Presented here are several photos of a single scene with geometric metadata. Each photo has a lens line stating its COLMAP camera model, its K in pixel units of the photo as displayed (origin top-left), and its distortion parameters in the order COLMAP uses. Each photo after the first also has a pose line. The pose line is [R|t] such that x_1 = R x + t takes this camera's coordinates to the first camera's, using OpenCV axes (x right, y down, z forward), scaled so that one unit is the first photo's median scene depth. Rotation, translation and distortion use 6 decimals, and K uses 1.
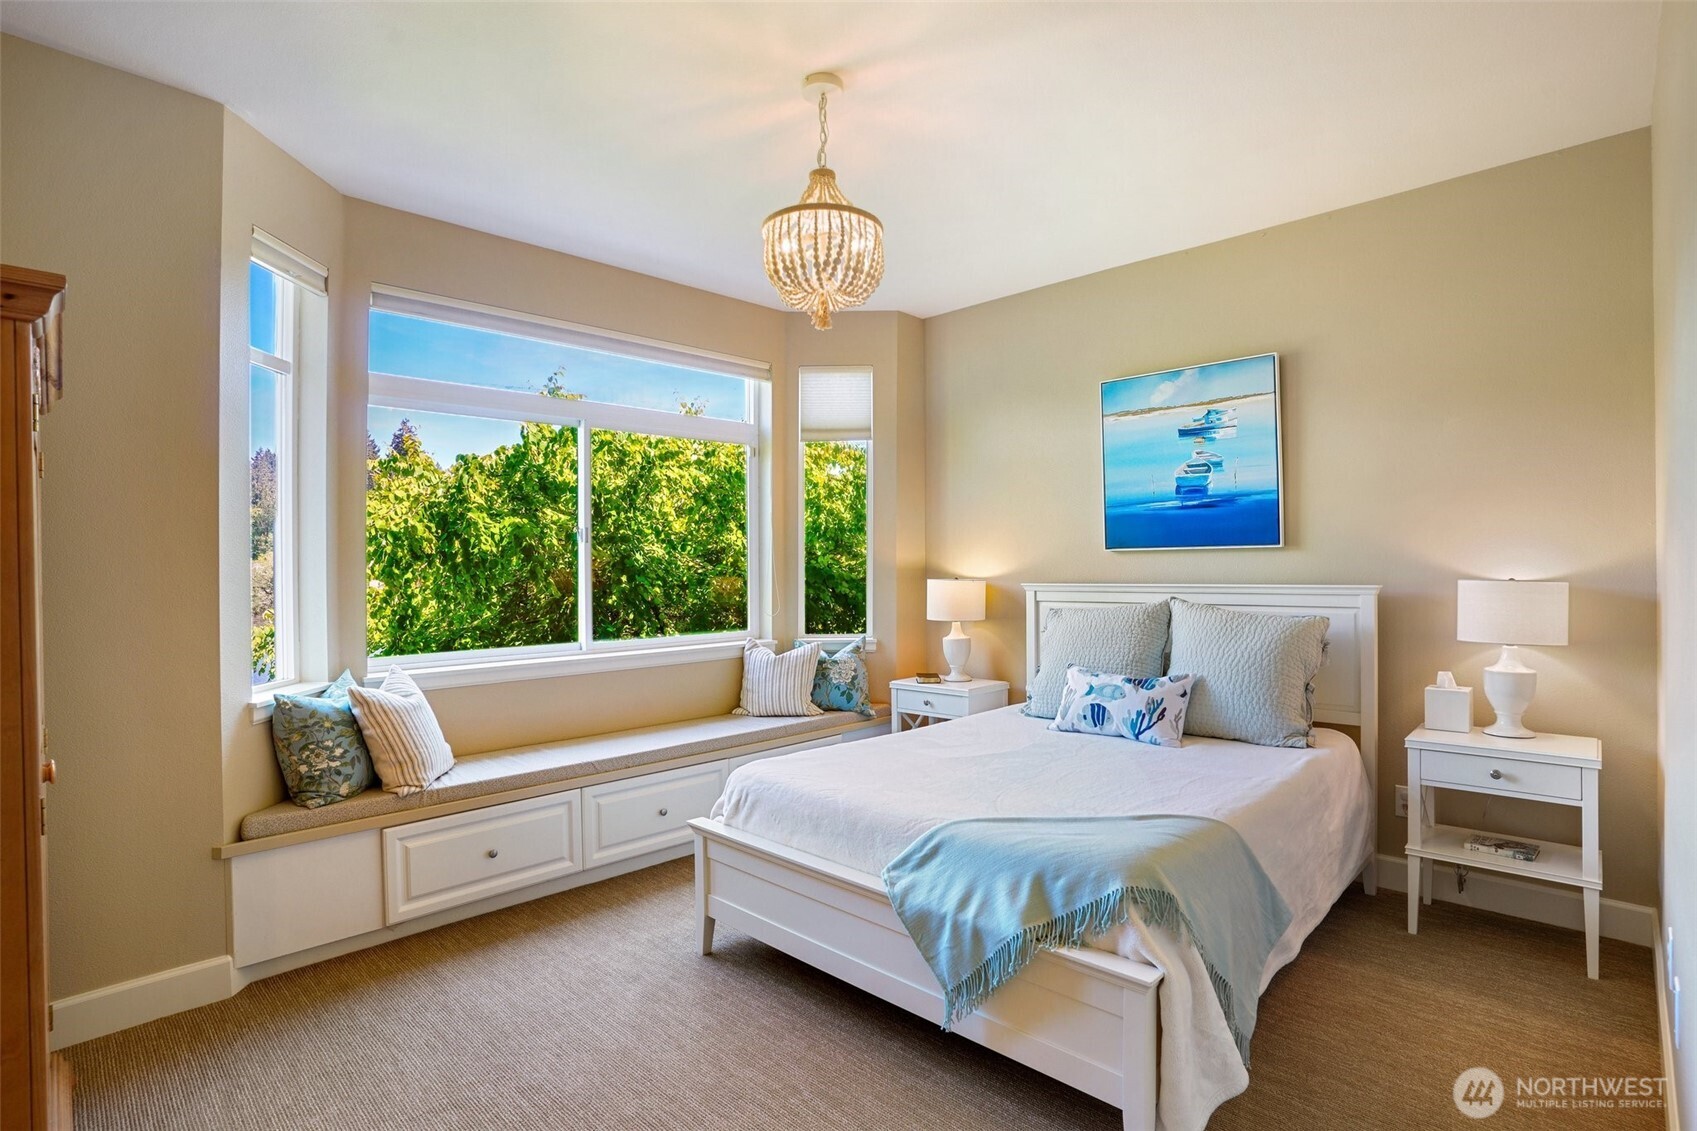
lens RADIAL K [[841.6, 0, 848.5], [0, 841.6, 565.5], [0, 0, 1]] dist [0.003391, 0.000421]
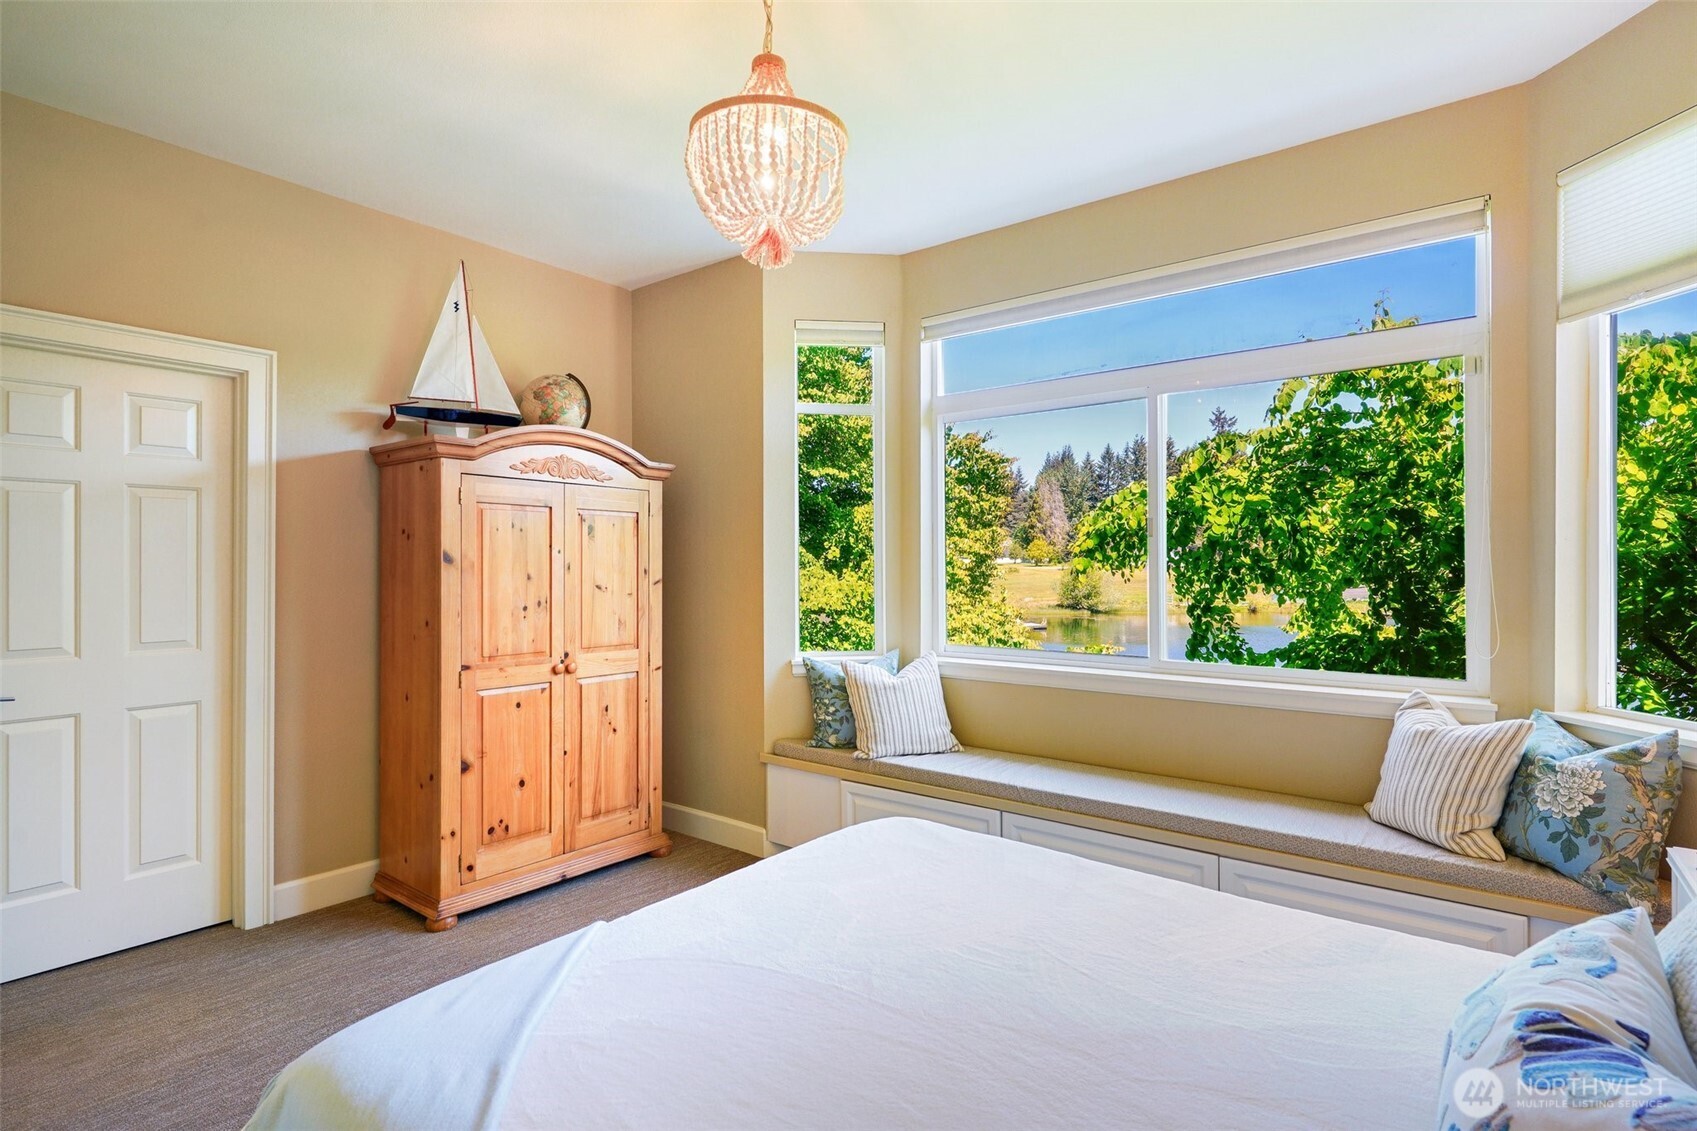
lens RADIAL K [[841.6, 0, 848.5], [0, 841.6, 565.5], [0, 0, 1]] dist [0.003391, 0.000421]
pose [[0.117929, 0.004206, -0.993013, 0.650311], [-0.002111, 0.999990, 0.003985, -0.001604], [0.993020, 0.001626, 0.117937, 0.861262]]
